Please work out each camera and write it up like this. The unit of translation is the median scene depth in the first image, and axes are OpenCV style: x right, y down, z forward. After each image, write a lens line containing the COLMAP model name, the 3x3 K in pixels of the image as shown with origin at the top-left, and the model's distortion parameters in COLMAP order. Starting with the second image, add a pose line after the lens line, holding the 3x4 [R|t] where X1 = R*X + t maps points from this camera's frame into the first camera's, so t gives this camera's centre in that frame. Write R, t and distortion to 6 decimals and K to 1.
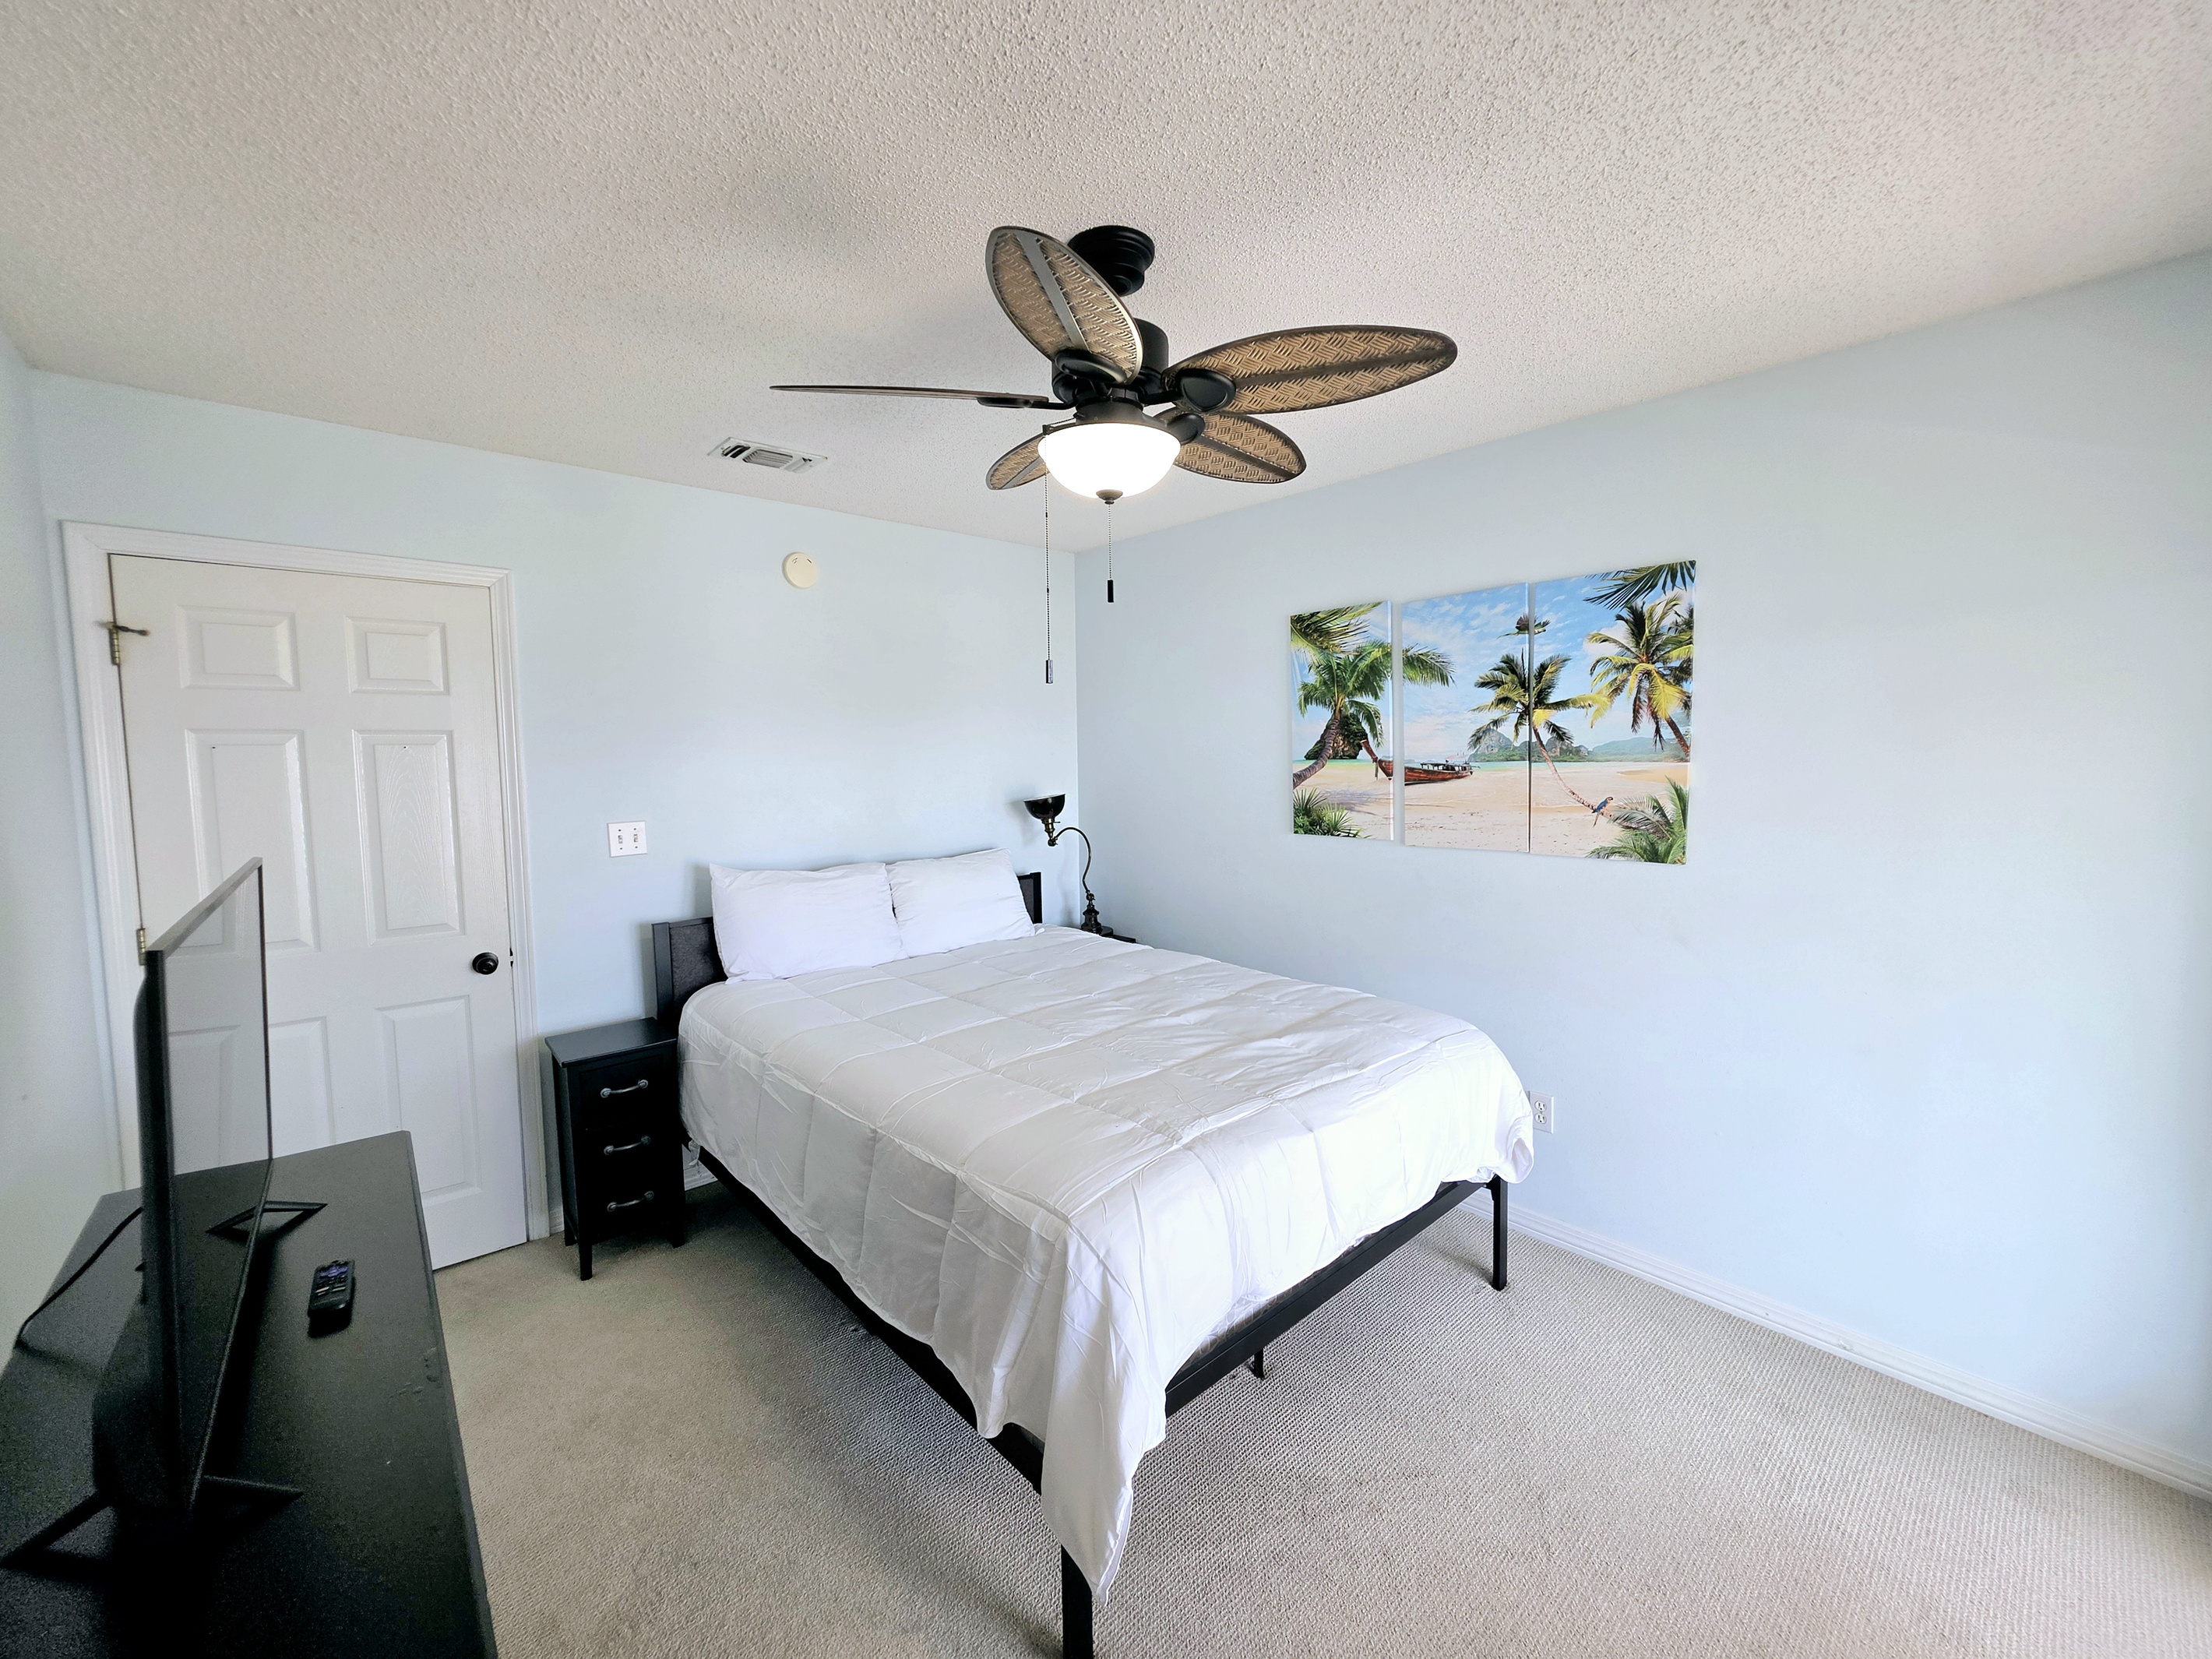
lens RADIAL K [[883.7, 0, 1102.1], [0, 883.7, 817.8], [0, 0, 1]] dist [-0.002244, 0.000238]
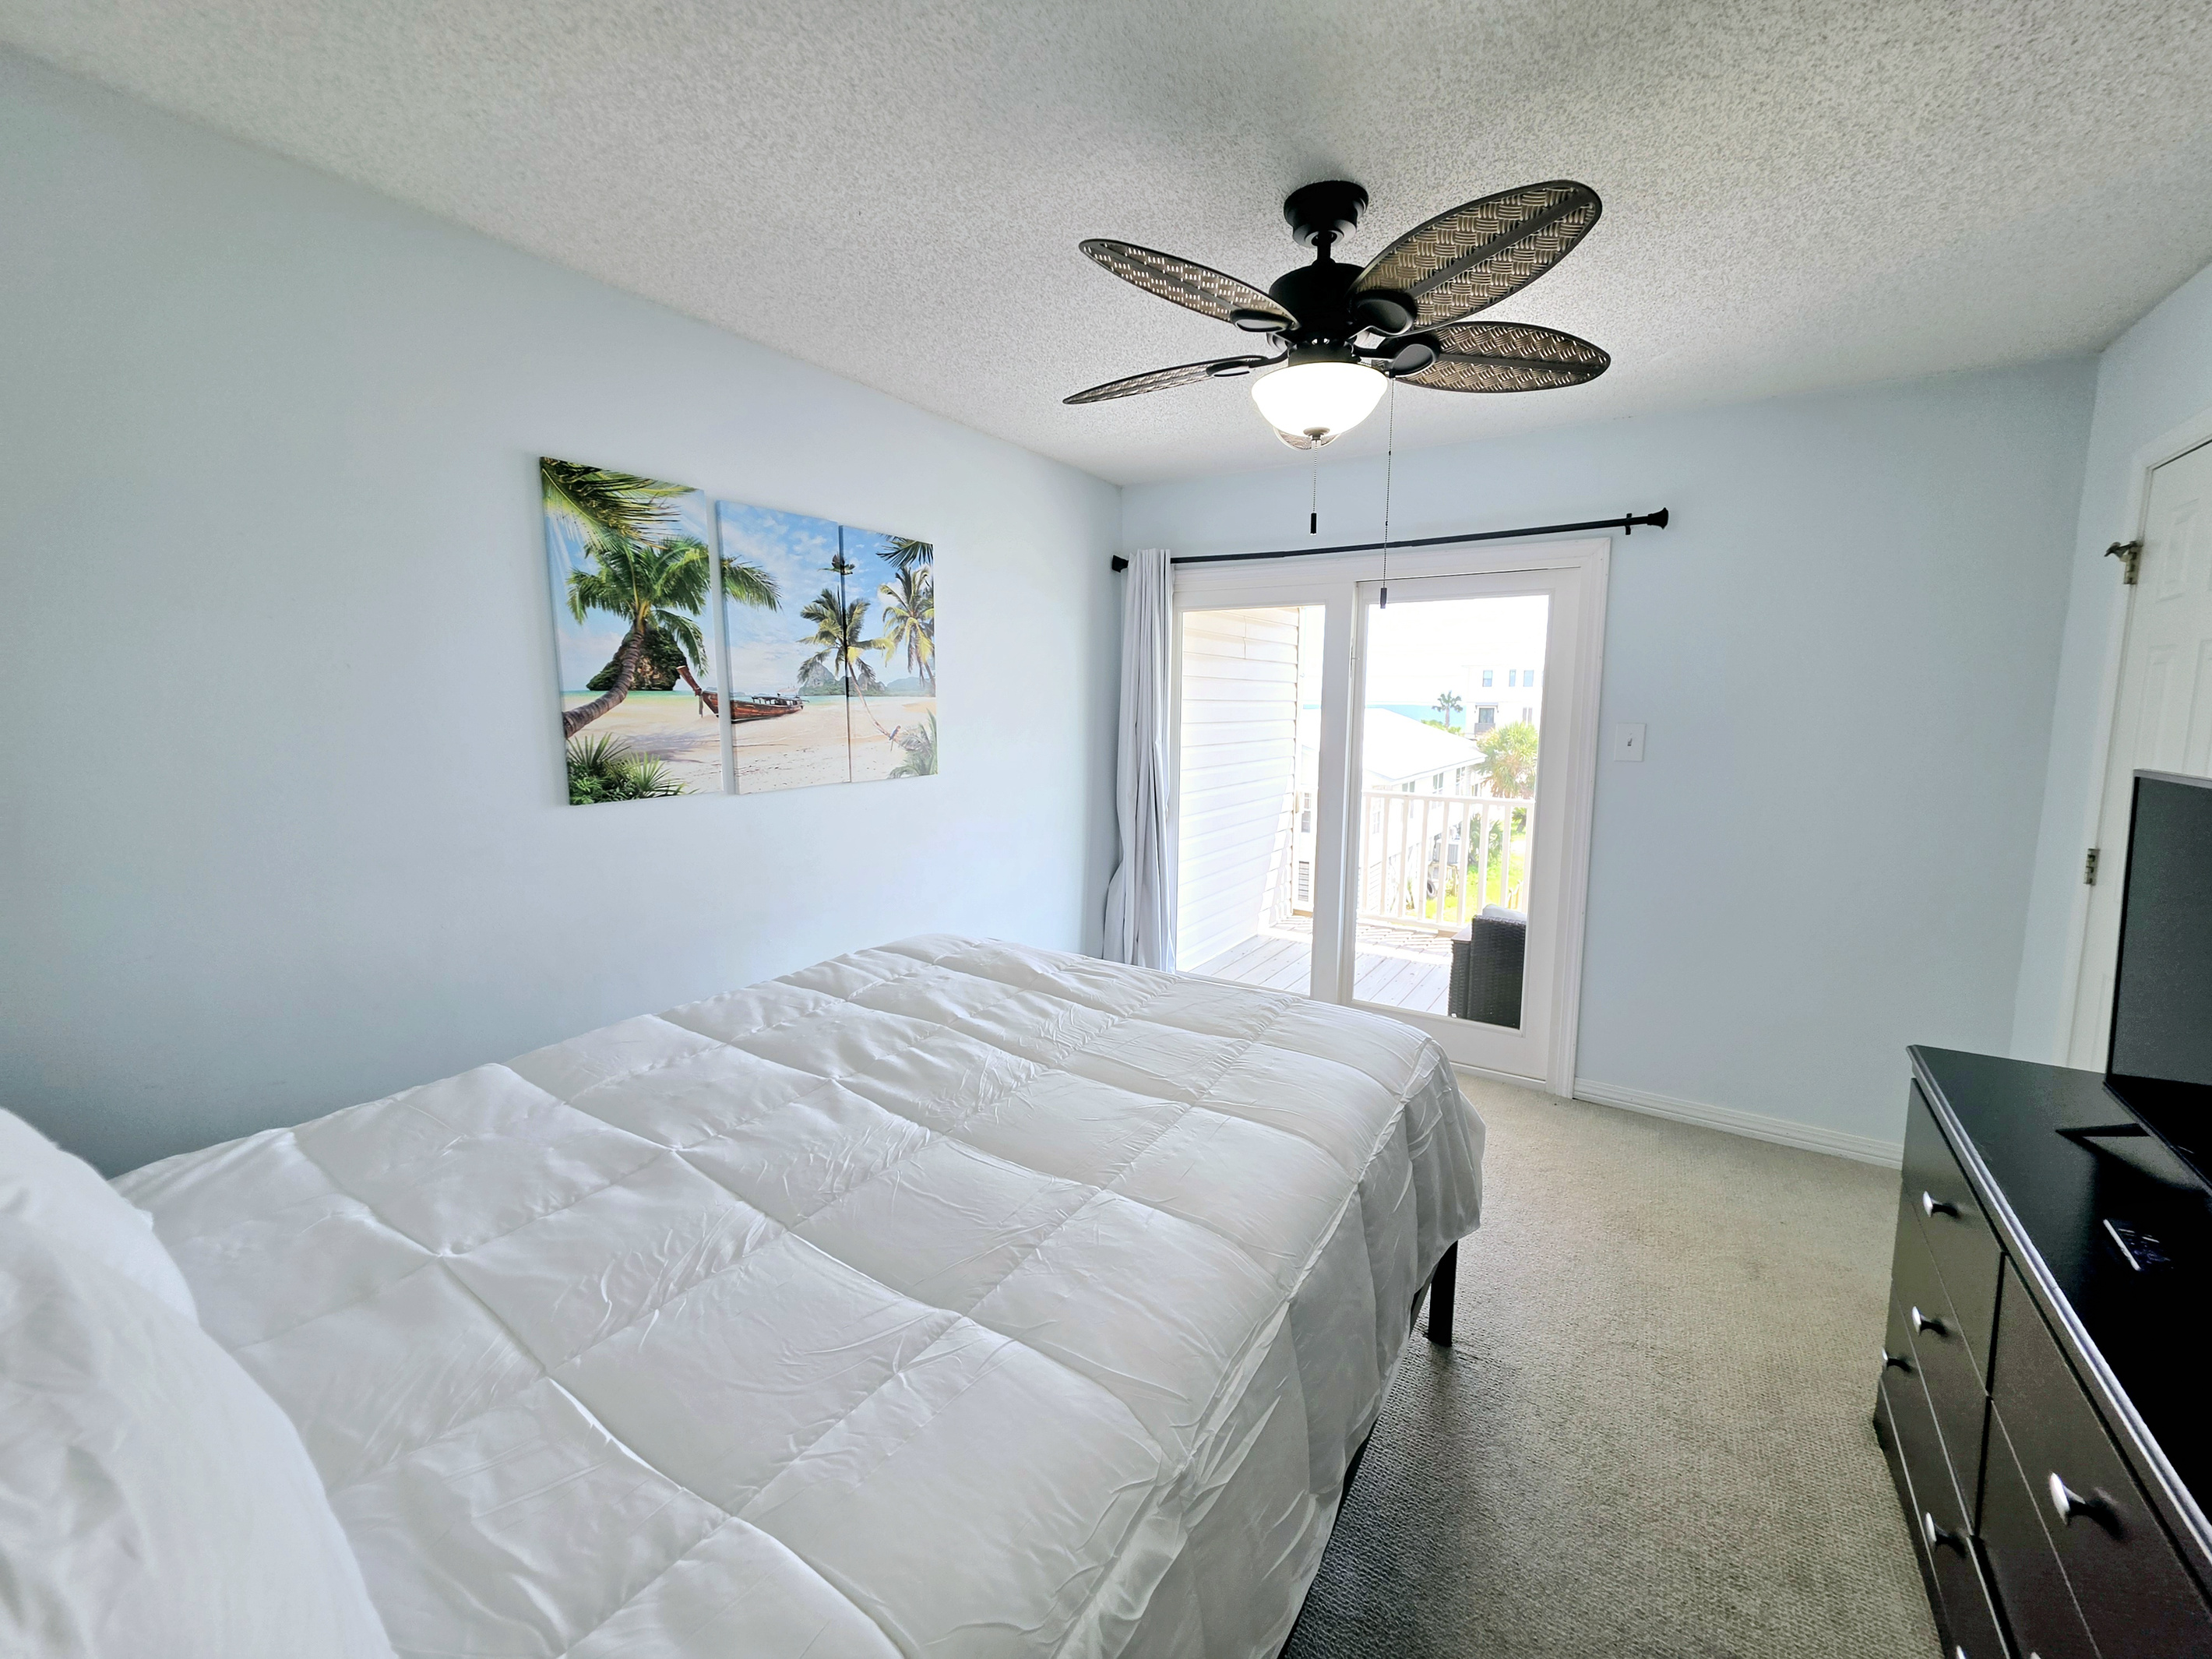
lens RADIAL K [[883.7, 0, 1102.1], [0, 883.7, 817.8], [0, 0, 1]] dist [-0.002244, 0.000238]
pose [[-0.267474, -0.114220, 0.956771, -0.566773], [0.071938, 0.987811, 0.138037, -0.038885], [-0.960876, 0.105750, -0.255997, 0.892614]]
